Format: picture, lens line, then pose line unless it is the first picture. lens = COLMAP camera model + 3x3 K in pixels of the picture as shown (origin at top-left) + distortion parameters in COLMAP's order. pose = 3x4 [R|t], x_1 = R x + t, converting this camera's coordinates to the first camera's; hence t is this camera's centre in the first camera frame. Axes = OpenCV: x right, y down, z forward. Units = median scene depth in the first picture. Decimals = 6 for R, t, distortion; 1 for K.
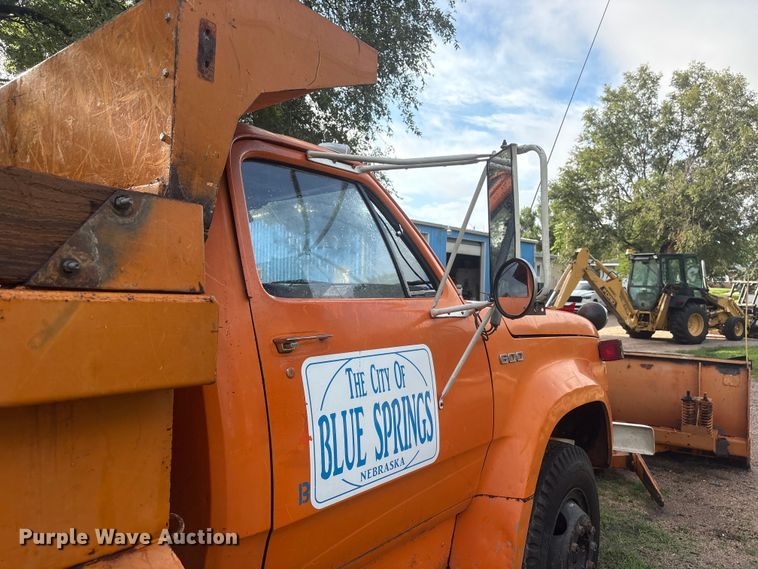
lens RADIAL K [[594.6, 0, 379.2], [0, 594.6, 288.4], [0, 0, 1]] dist [0.056830, -0.063888]
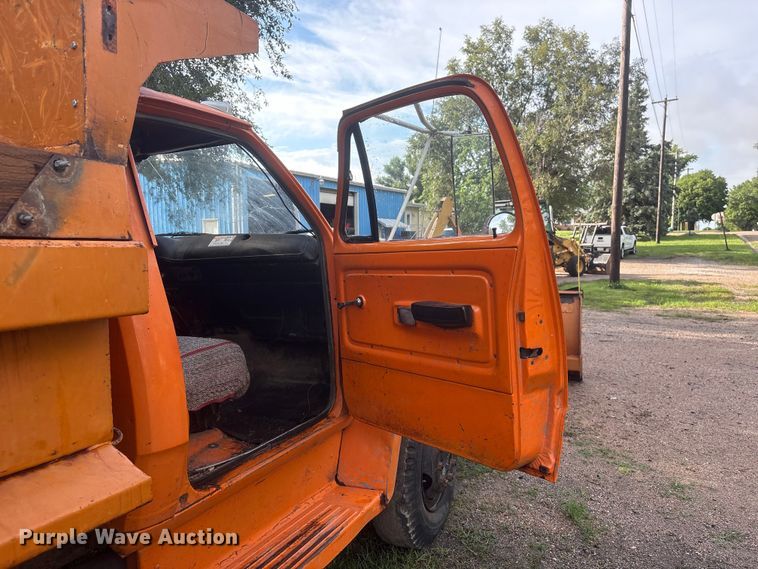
lens RADIAL K [[594.6, 0, 379.2], [0, 594.6, 288.4], [0, 0, 1]] dist [0.056830, -0.063888]
pose [[0.977305, -0.050096, 0.205830, -0.004751], [0.033256, 0.995870, 0.084476, 0.001557], [-0.209212, -0.075714, 0.974935, -0.022903]]
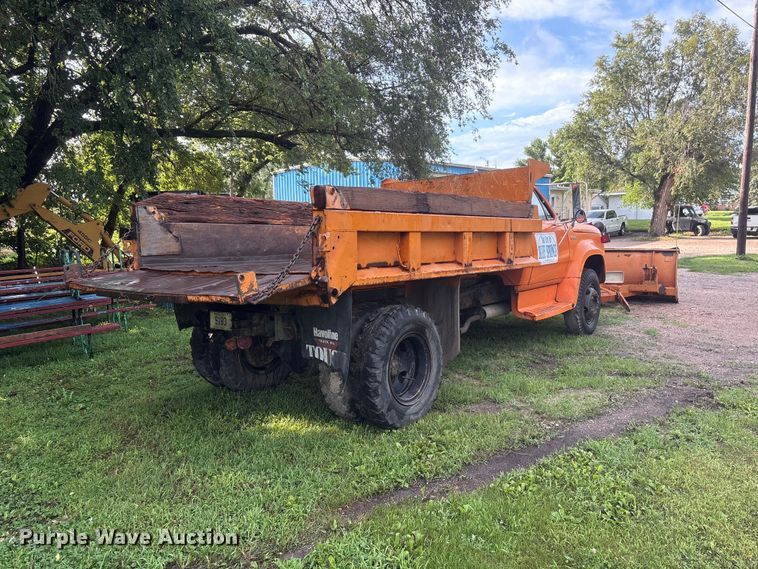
lens RADIAL K [[556.6, 0, 397.9], [0, 556.6, 286.2], [0, 0, 1]] dist [0.068978, 0.000455]
pose [[0.999506, -0.031063, -0.004794, -0.107822], [0.031406, 0.993092, 0.113060, 0.000263], [0.001249, -0.113155, 0.993577, -0.305326]]
